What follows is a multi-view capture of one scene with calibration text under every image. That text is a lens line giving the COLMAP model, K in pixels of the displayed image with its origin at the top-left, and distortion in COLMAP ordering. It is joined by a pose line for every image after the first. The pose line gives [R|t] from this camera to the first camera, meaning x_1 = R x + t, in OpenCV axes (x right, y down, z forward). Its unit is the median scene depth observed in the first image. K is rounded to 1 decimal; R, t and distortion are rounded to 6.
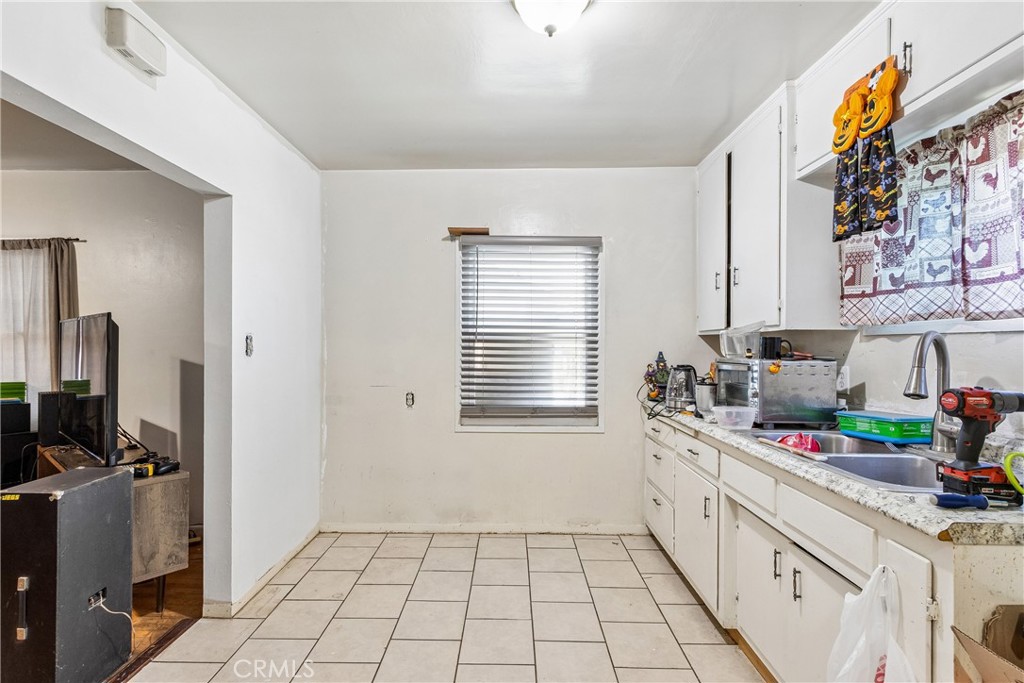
lens RADIAL K [[472.4, 0, 516.8], [0, 472.4, 348.8], [0, 0, 1]] dist [0.000714, -0.000126]
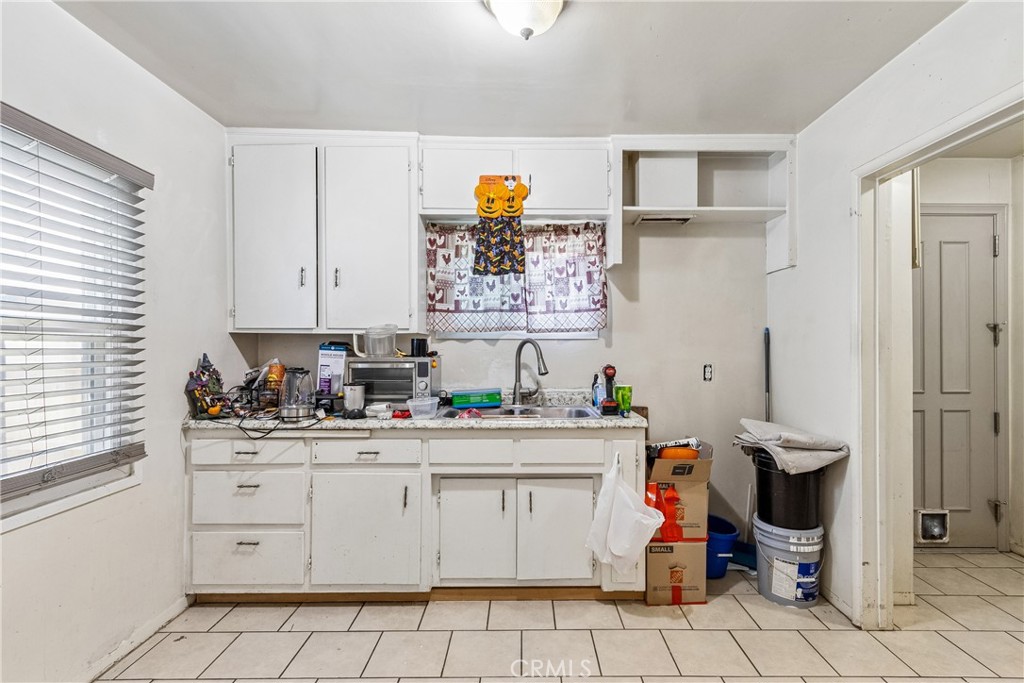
lens RADIAL K [[472.4, 0, 516.8], [0, 472.4, 348.8], [0, 0, 1]] dist [0.000714, -0.000126]
pose [[-0.001677, -0.008186, 0.999965, -0.593594], [0.004448, 0.999957, 0.008193, -0.007466], [-0.999989, 0.004462, -0.001641, 0.660660]]
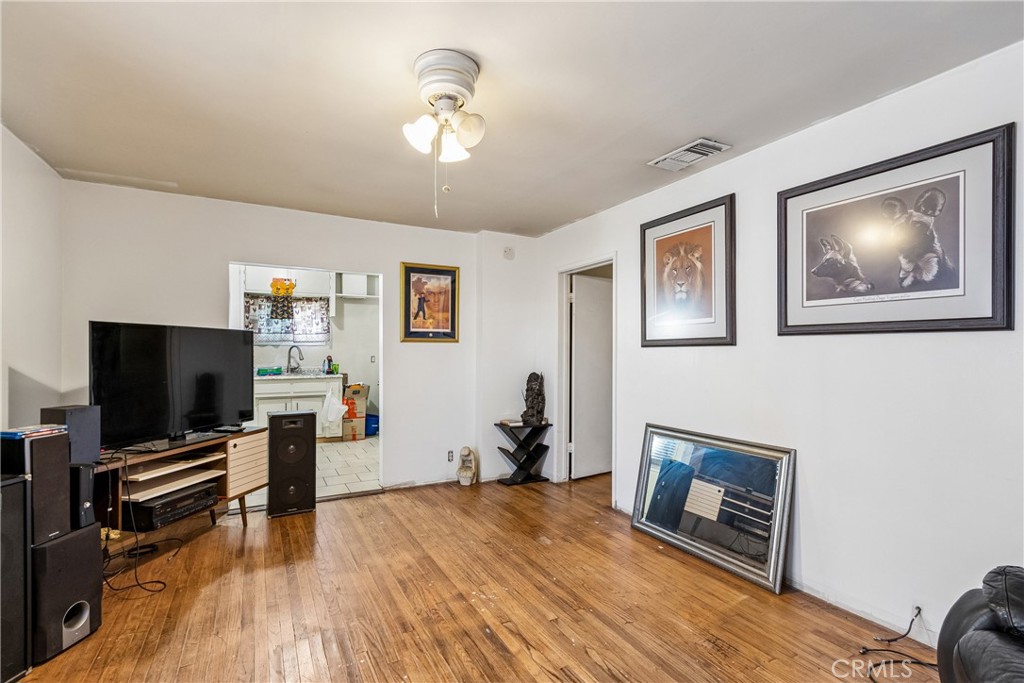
lens RADIAL K [[472.4, 0, 516.8], [0, 472.4, 348.8], [0, 0, 1]] dist [0.000714, -0.000126]
pose [[-0.499348, -0.004120, 0.866392, -2.519973], [-0.000729, 0.999990, 0.004335, -0.015014], [-0.866401, 0.001534, -0.499346, 0.887400]]
